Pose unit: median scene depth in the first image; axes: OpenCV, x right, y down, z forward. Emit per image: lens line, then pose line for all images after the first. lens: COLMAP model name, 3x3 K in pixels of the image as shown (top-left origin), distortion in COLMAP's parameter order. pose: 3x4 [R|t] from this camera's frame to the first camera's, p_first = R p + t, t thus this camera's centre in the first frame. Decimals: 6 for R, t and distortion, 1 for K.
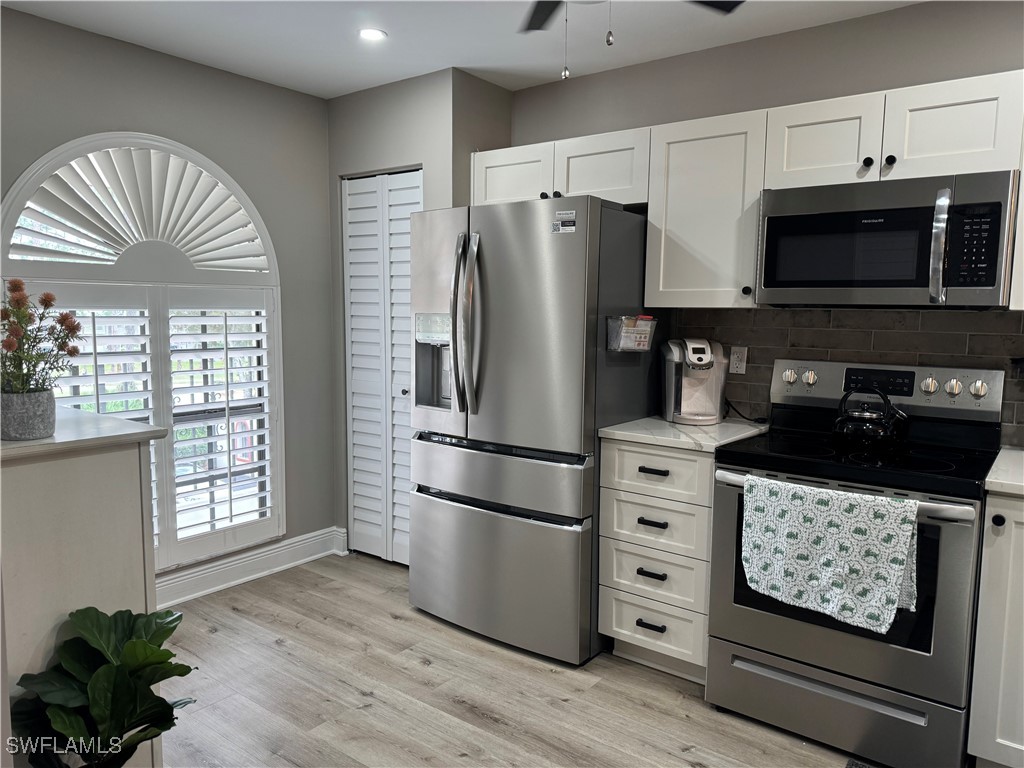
lens RADIAL K [[724.7, 0, 503.0], [0, 724.7, 373.7], [0, 0, 1]] dist [0.059806, -0.064575]
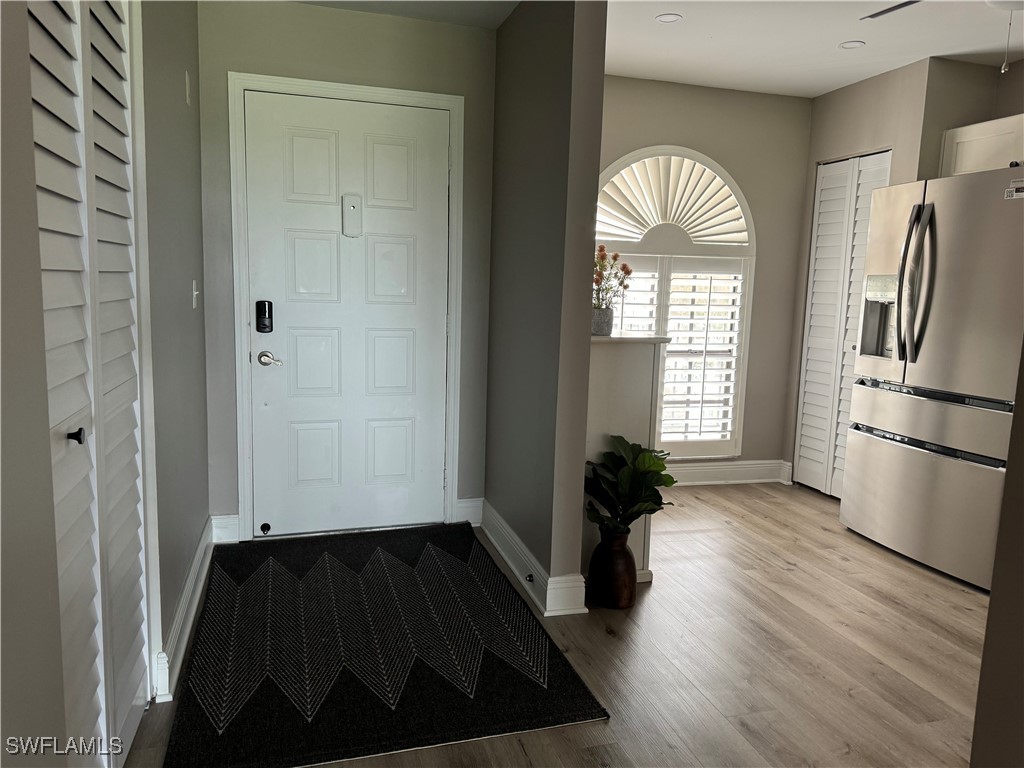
lens RADIAL K [[724.7, 0, 495.6], [0, 724.7, 380.1], [0, 0, 1]] dist [0.059806, -0.064575]
pose [[0.801671, 0.097702, -0.589728, 0.123004], [-0.080121, 0.995213, 0.055964, 0.073352], [0.592372, 0.002385, 0.805661, -0.348178]]
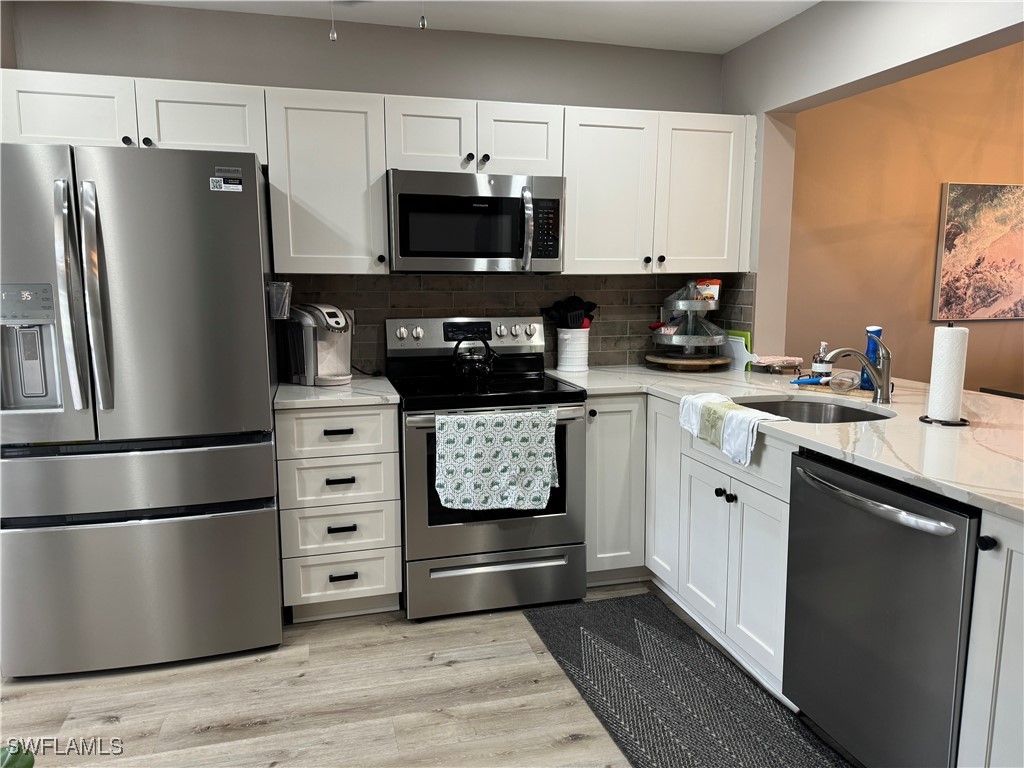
lens RADIAL K [[724.7, 0, 503.9], [0, 724.7, 376.2], [0, 0, 1]] dist [0.059806, -0.064575]
pose [[0.610068, -0.116219, 0.783780, -0.434268], [0.081886, 0.993136, 0.083526, -0.011461], [-0.788107, 0.013224, 0.615397, 0.161491]]
